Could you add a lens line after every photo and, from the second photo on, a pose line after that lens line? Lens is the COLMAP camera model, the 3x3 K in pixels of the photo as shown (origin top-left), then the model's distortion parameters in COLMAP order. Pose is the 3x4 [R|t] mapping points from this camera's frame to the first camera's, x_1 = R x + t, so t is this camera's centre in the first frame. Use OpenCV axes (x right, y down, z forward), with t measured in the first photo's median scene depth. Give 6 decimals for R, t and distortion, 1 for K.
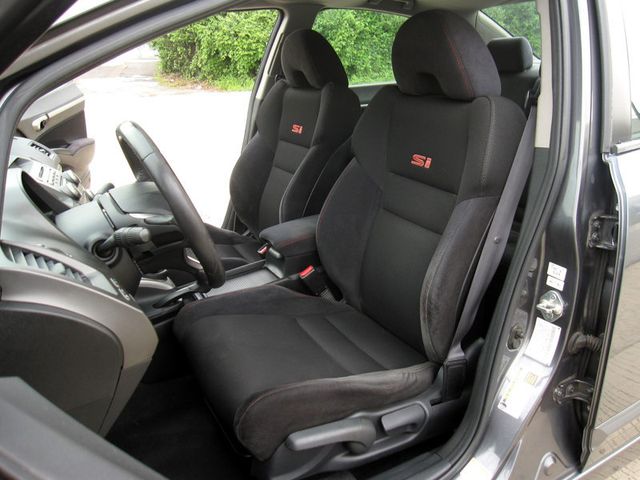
lens RADIAL K [[530.4, 0, 320.0], [0, 530.4, 240.0], [0, 0, 1]] dist [-0.082074, 0.061021]
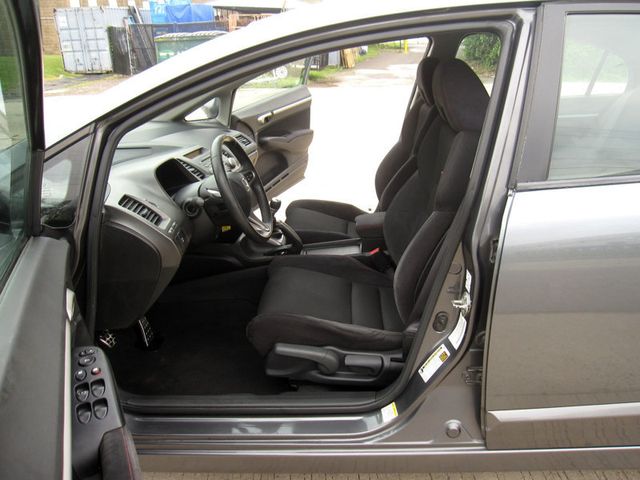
lens RADIAL K [[530.4, 0, 320.0], [0, 530.4, 240.0], [0, 0, 1]] dist [-0.082074, 0.061021]
pose [[0.837929, 0.172961, -0.517648, 0.495752], [-0.156736, 0.984764, 0.075326, -0.042054], [0.522790, 0.018017, 0.852271, -0.167511]]
